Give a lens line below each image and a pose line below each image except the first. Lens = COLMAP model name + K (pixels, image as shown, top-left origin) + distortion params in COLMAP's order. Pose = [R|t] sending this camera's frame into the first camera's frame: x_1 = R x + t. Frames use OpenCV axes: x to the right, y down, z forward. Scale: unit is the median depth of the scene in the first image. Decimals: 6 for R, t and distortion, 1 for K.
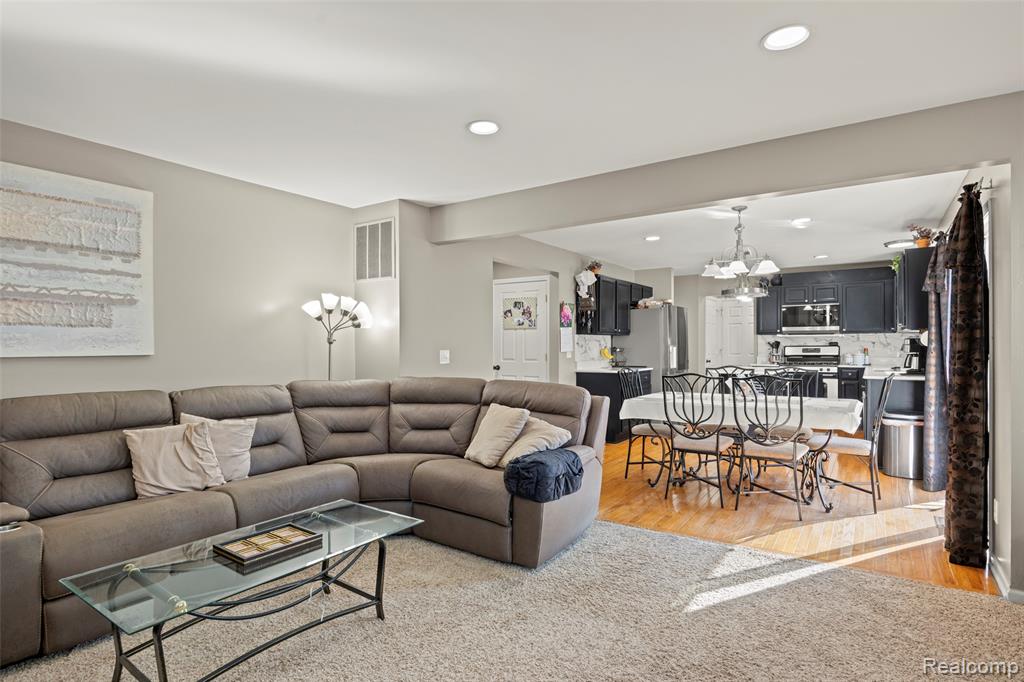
lens RADIAL K [[529.1, 0, 512.0], [0, 529.1, 341.0], [0, 0, 1]] dist [-0.004172, -0.001451]
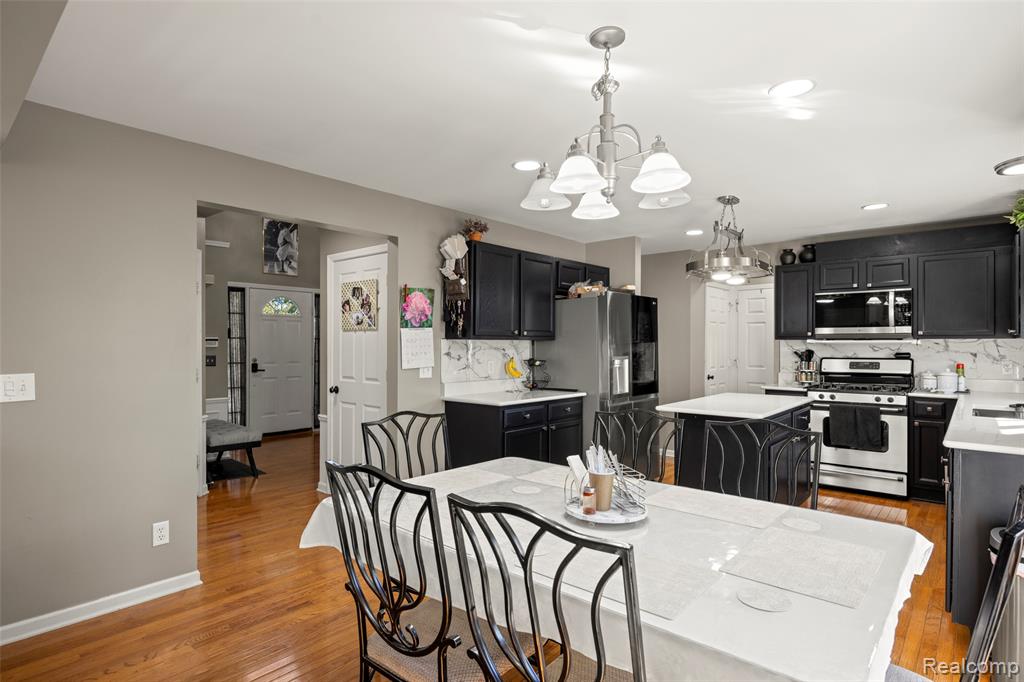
lens RADIAL K [[529.1, 0, 512.0], [0, 529.1, 341.0], [0, 0, 1]] dist [-0.004172, -0.001451]
pose [[0.992204, 0.004632, -0.124542, 0.251449], [-0.004581, 0.999989, 0.000692, -0.010260], [0.124544, -0.000116, 0.992214, 0.360084]]
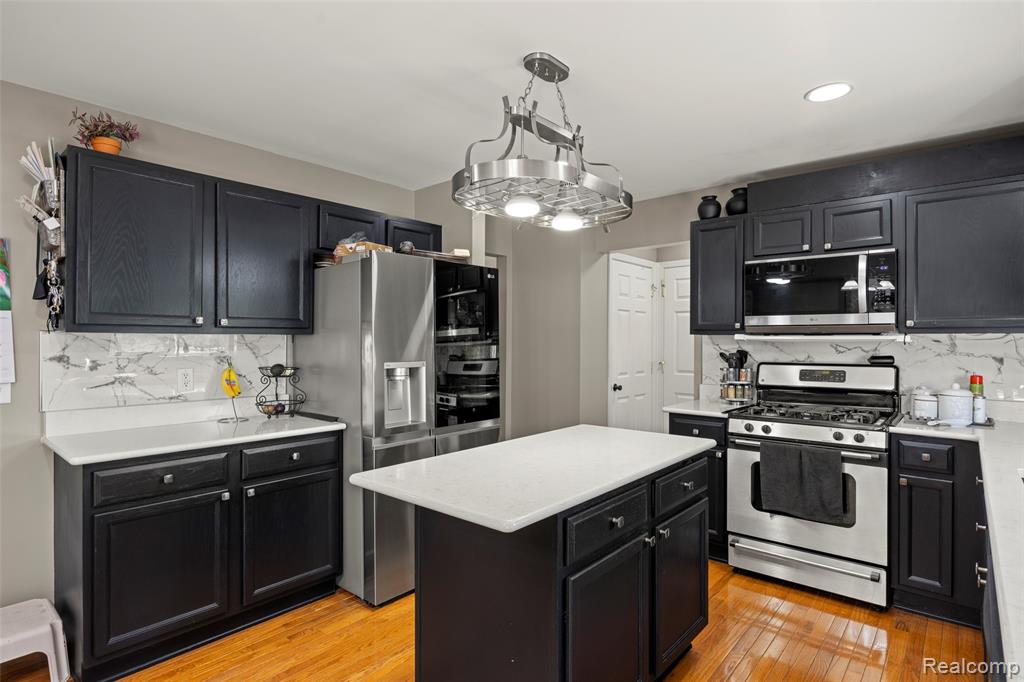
lens RADIAL K [[525.9, 0, 514.4], [0, 525.9, 335.6], [0, 0, 1]] dist [-0.004842, -0.000612]
pose [[0.993557, 0.006178, -0.113161, 0.414630], [-0.006382, 0.999979, -0.001438, -0.010690], [0.113150, 0.002151, 0.993576, 0.635402]]
